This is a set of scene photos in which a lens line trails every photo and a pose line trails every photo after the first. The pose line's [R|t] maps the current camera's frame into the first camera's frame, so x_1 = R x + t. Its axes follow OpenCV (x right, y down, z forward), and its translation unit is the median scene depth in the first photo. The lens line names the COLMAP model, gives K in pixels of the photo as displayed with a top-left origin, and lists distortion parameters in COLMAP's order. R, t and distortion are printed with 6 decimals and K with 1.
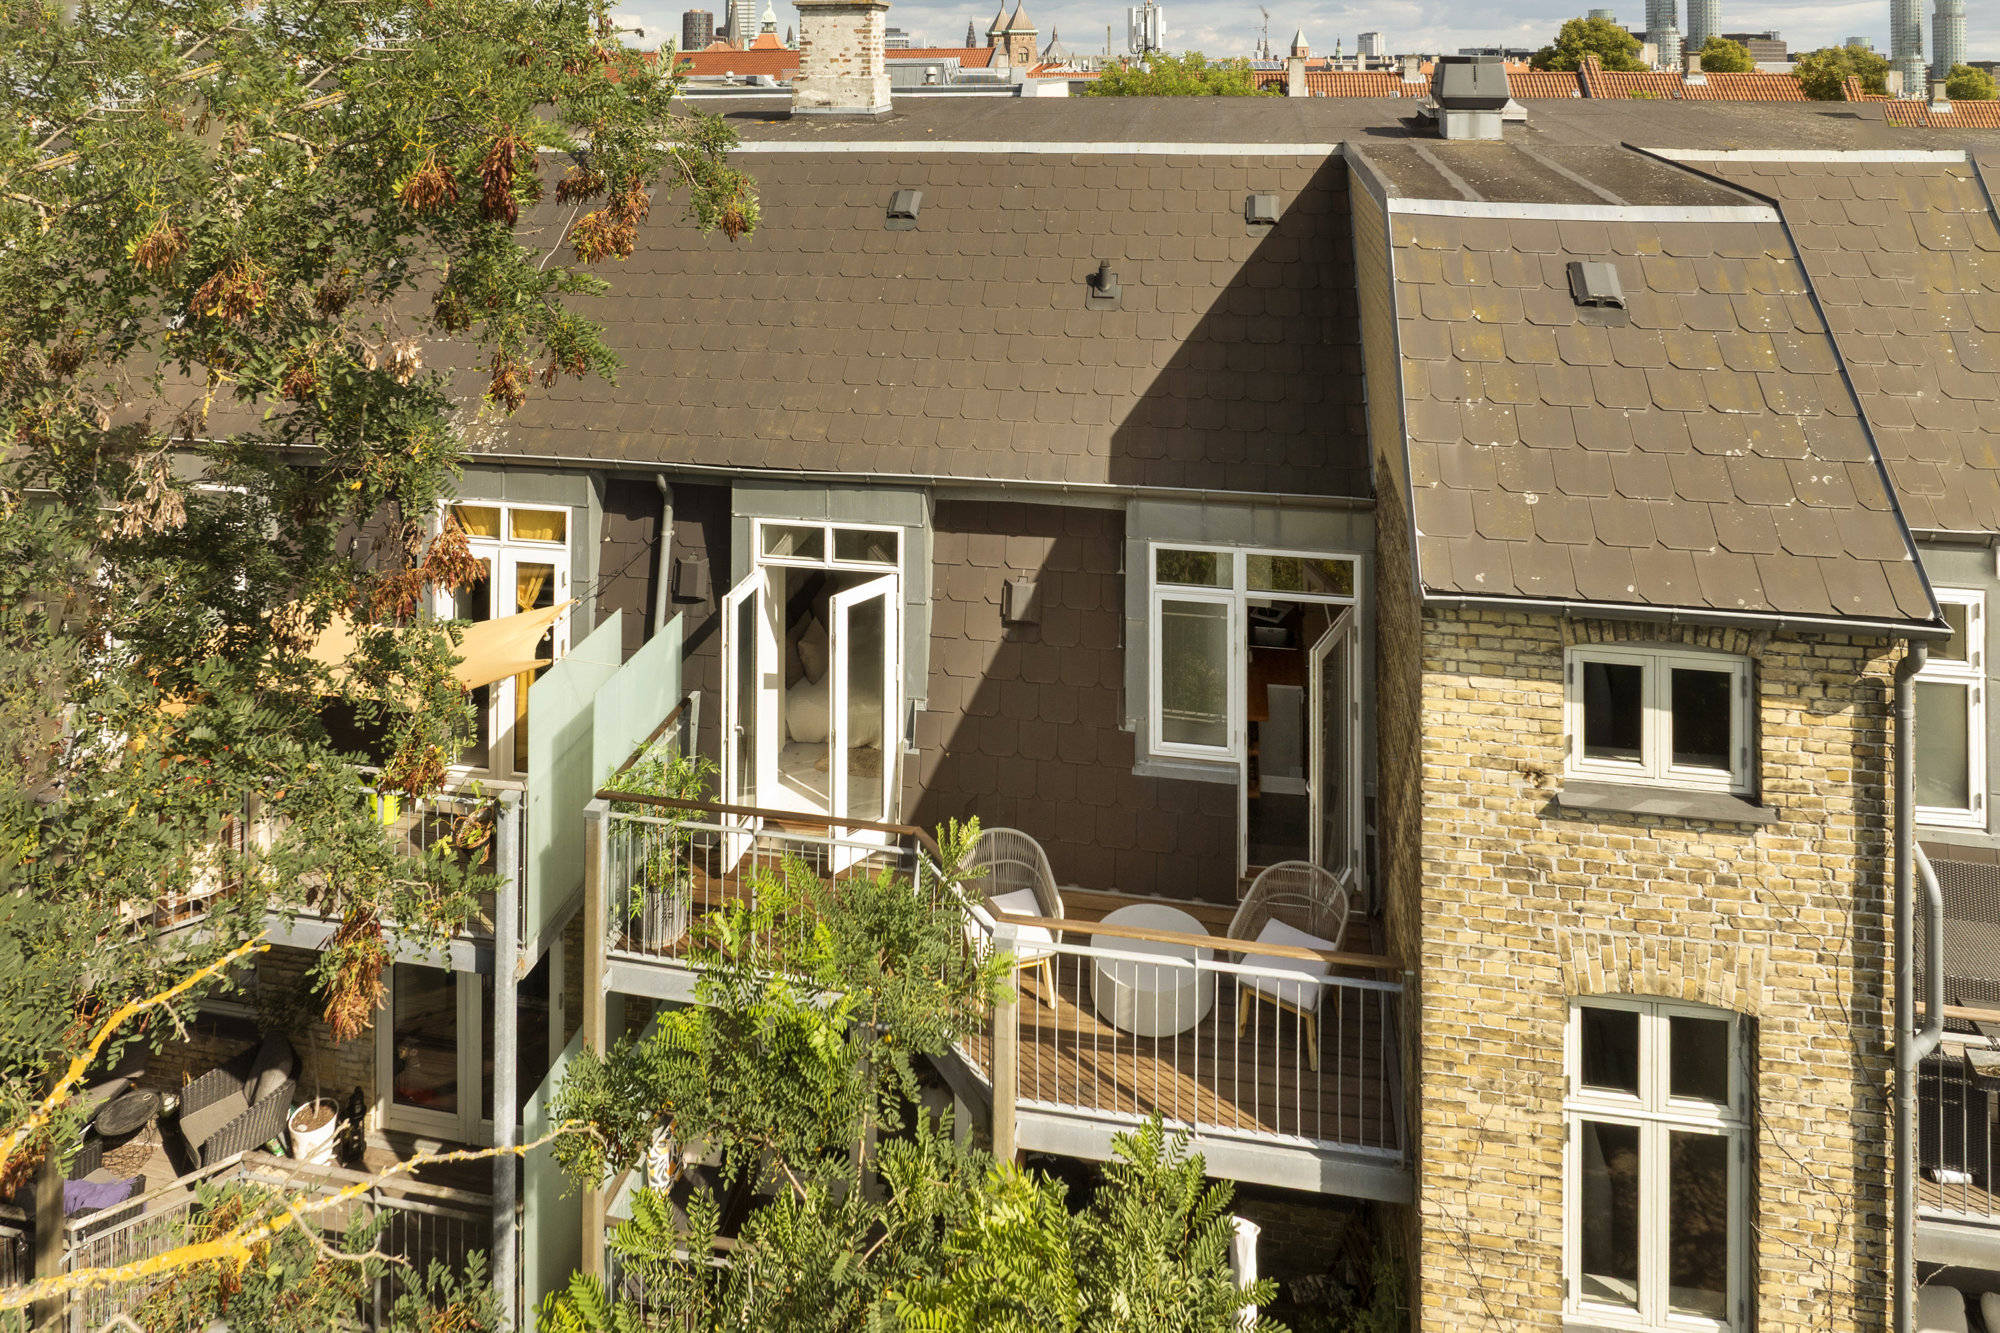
lens RADIAL K [[1243.7, 0, 1017.3], [0, 1243.7, 669.2], [0, 0, 1]] dist [-0.040265, 0.008604]
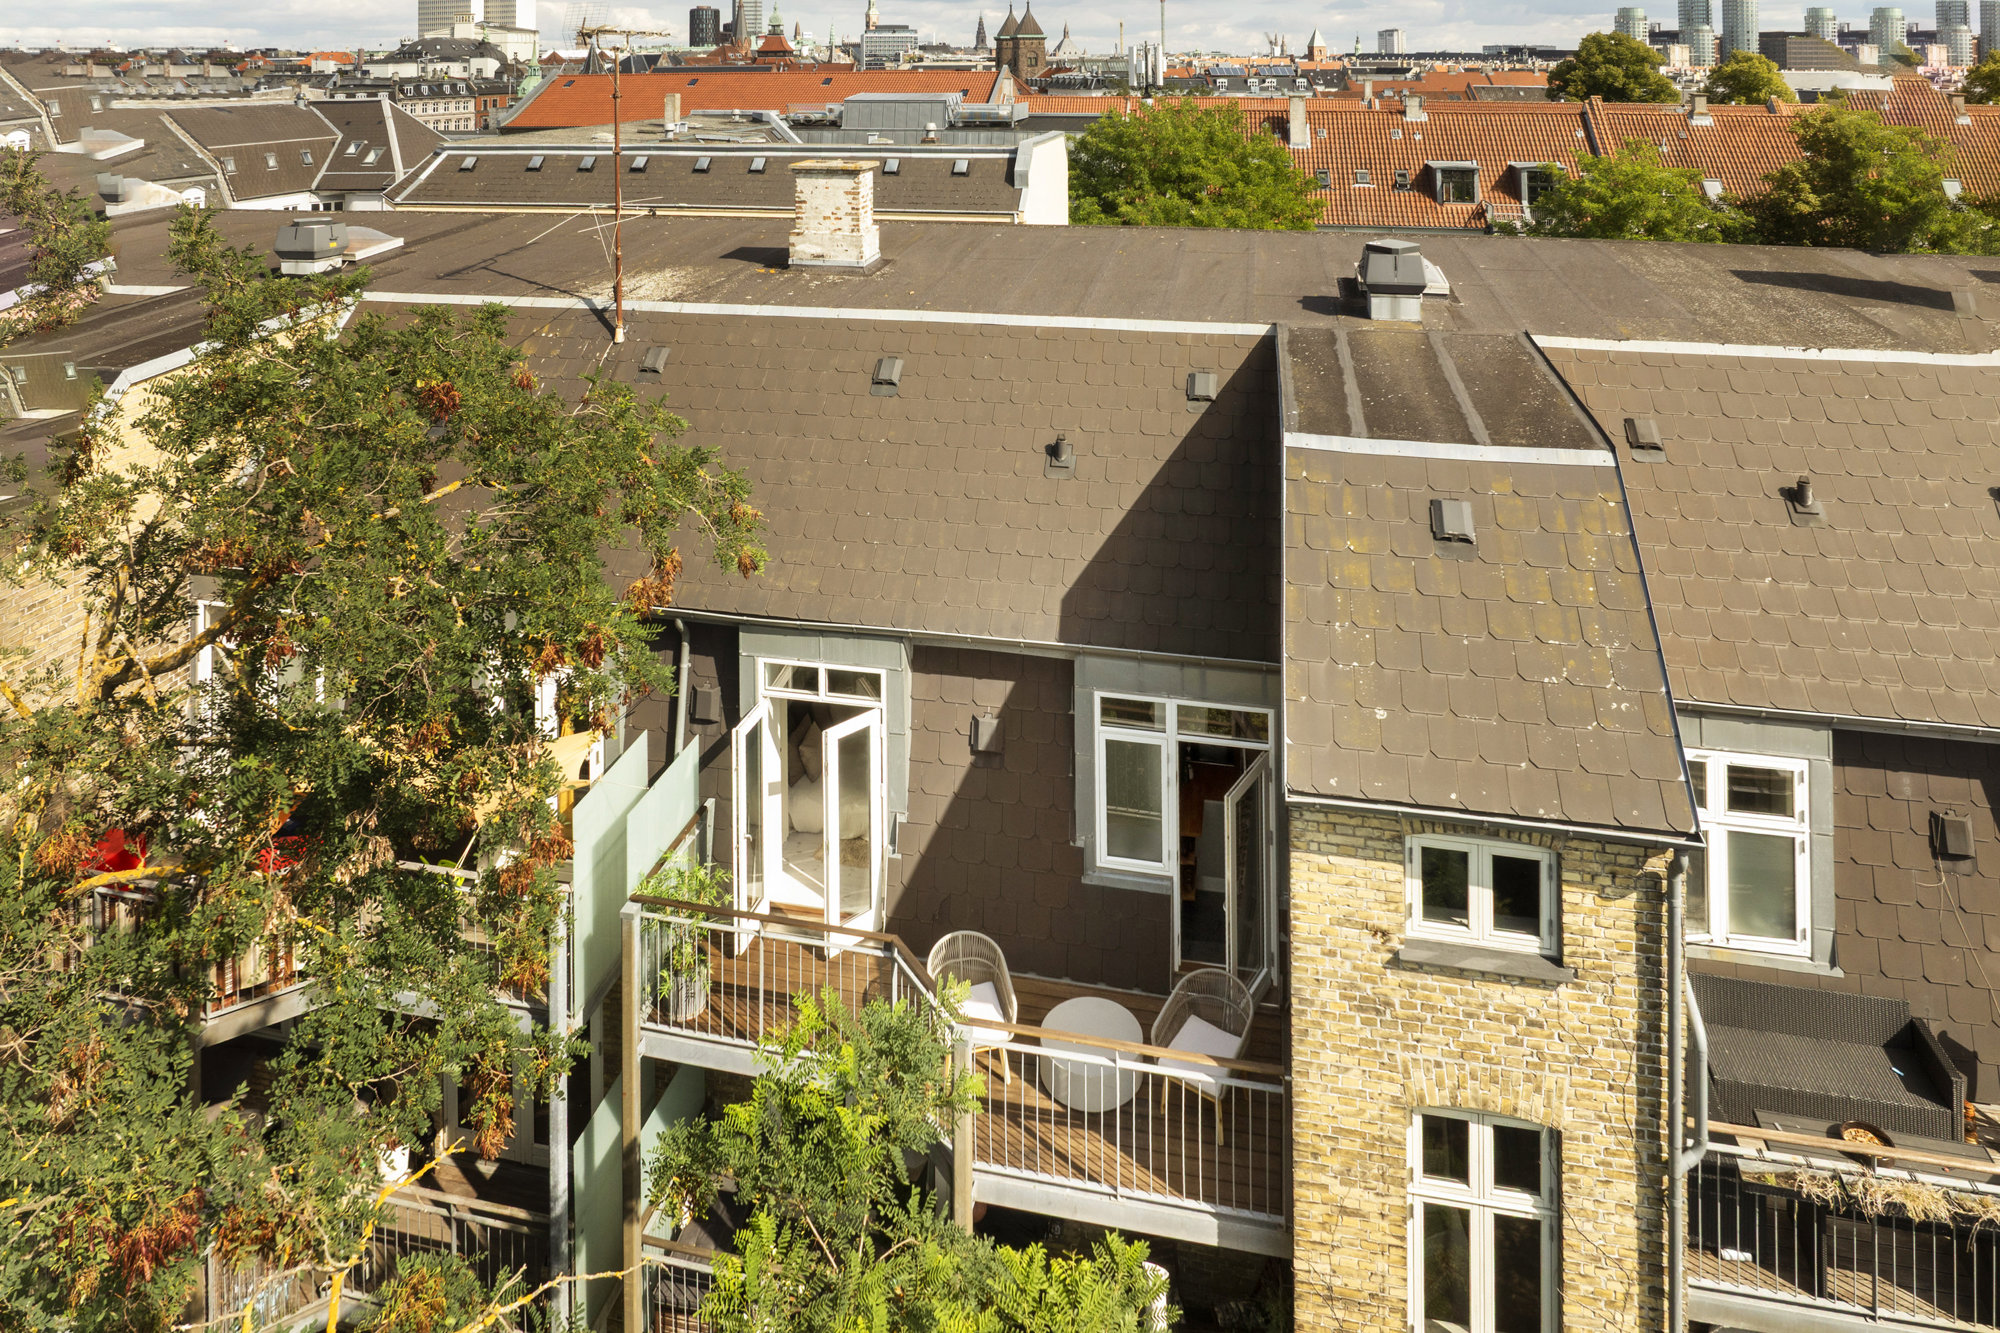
lens RADIAL K [[1386.1, 0, 986.7], [0, 1386.1, 661.2], [0, 0, 1]] dist [-0.033118, -0.007133]
pose [[0.998234, 0.004982, -0.059187, 0.083965], [-0.000906, 0.997637, 0.068707, -0.223364], [0.059390, -0.068532, 0.995880, -0.301274]]
